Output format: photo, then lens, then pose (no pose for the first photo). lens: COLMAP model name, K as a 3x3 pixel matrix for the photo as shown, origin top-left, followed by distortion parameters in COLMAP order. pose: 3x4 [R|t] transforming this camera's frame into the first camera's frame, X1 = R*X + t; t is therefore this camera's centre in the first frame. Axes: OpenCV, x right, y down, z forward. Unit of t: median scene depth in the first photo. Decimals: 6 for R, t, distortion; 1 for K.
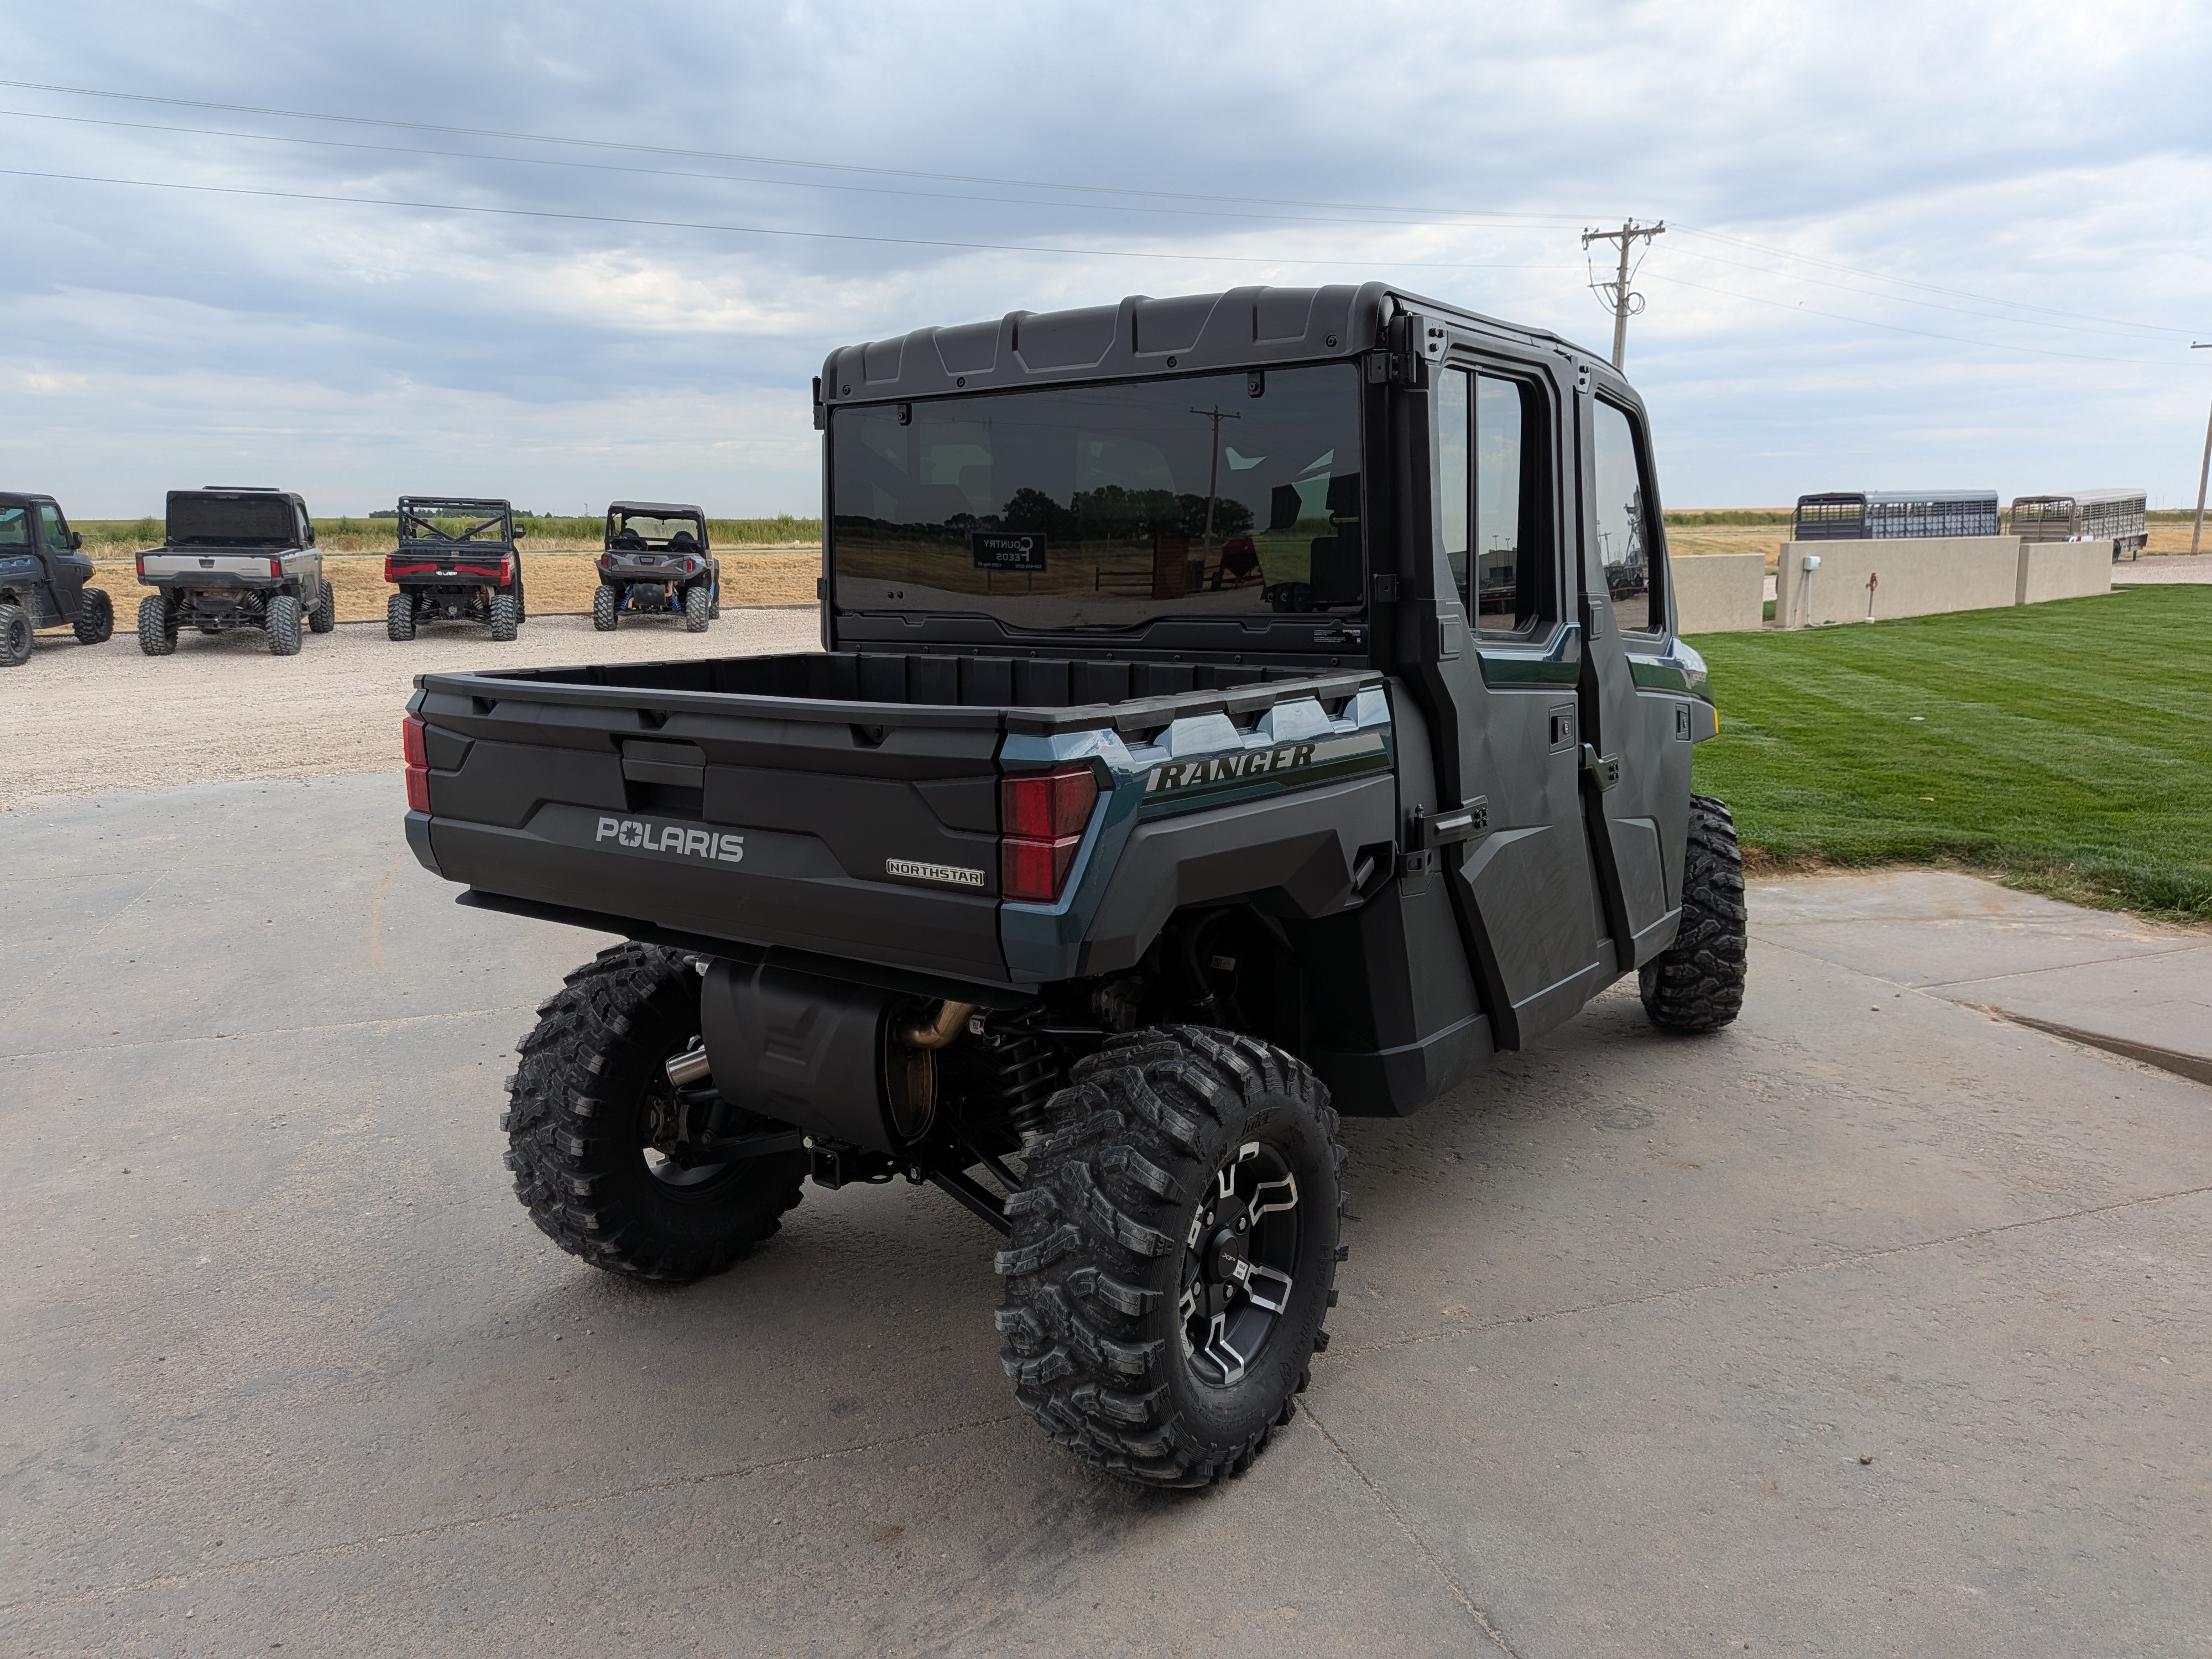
lens RADIAL K [[1557.0, 0, 1037.0], [0, 1557.0, 807.7], [0, 0, 1]] dist [0.026828, 0.000392]
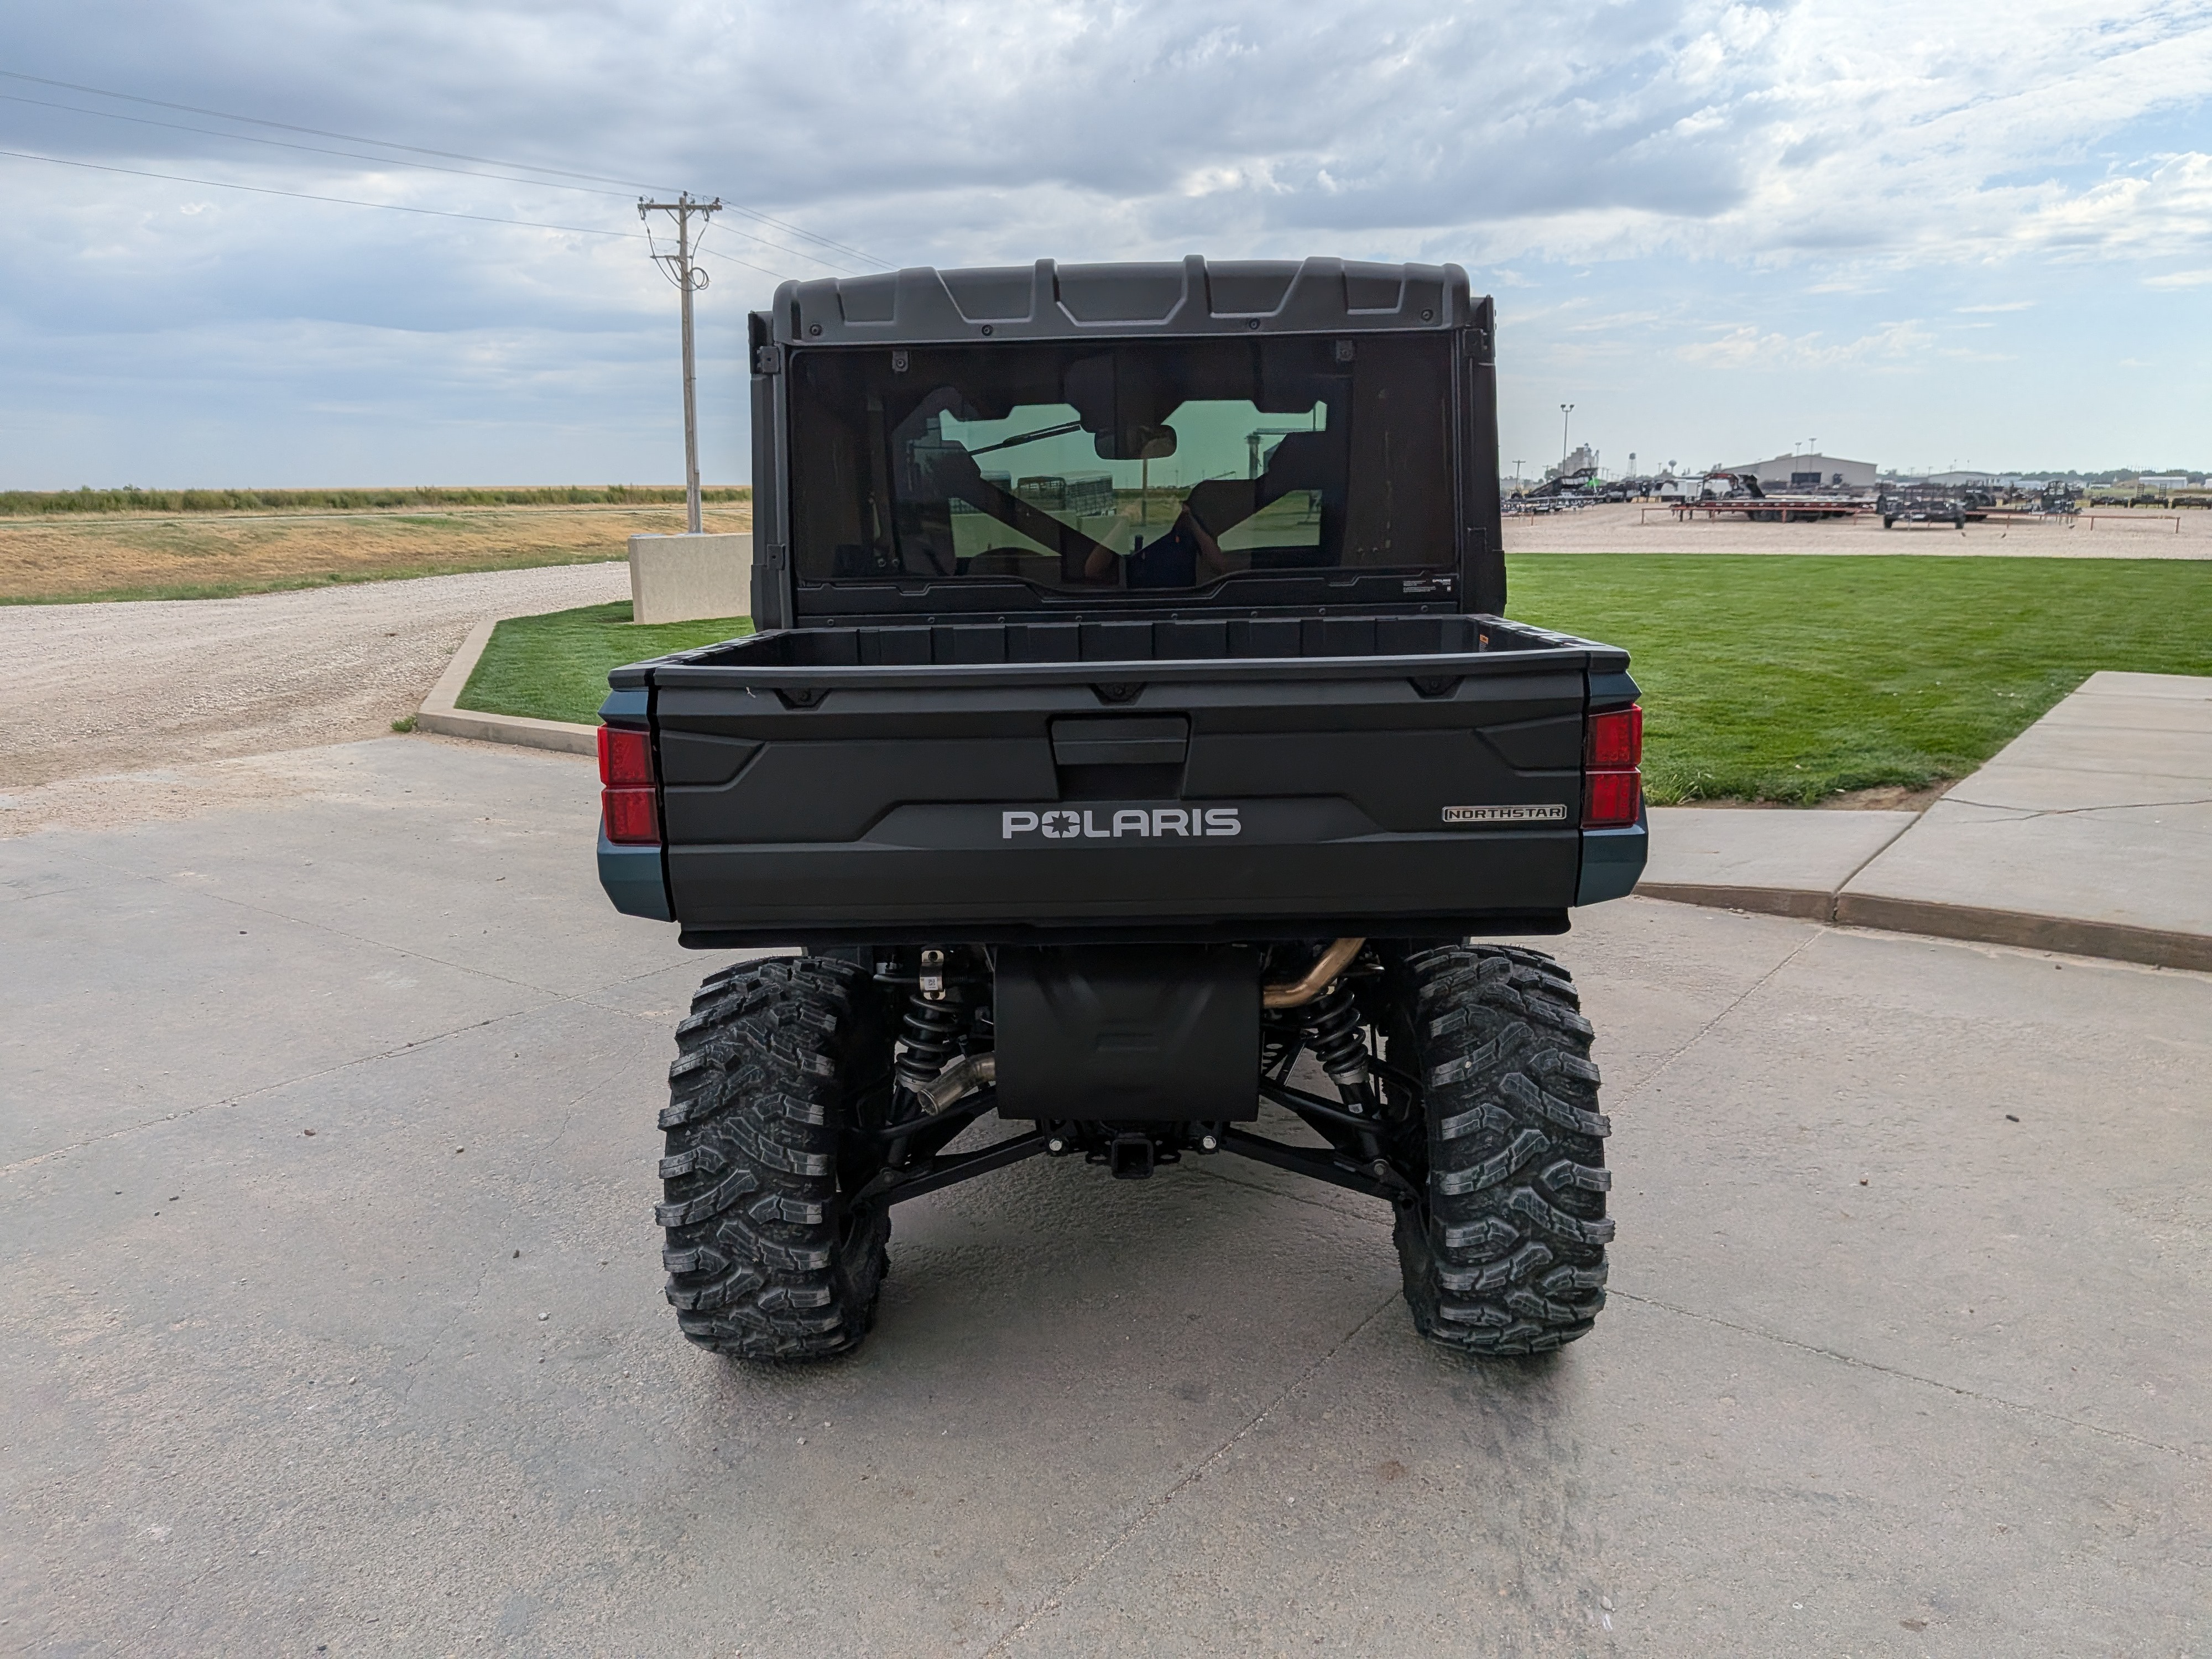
lens RADIAL K [[1577.3, 0, 1106.0], [0, 1577.3, 829.5], [0, 0, 1]] dist [0.043629, -0.063864]
pose [[0.820301, -0.115630, 0.560121, -0.760240], [0.100240, 0.993257, 0.058244, -0.031146], [-0.563079, 0.008369, 0.826361, 0.237309]]
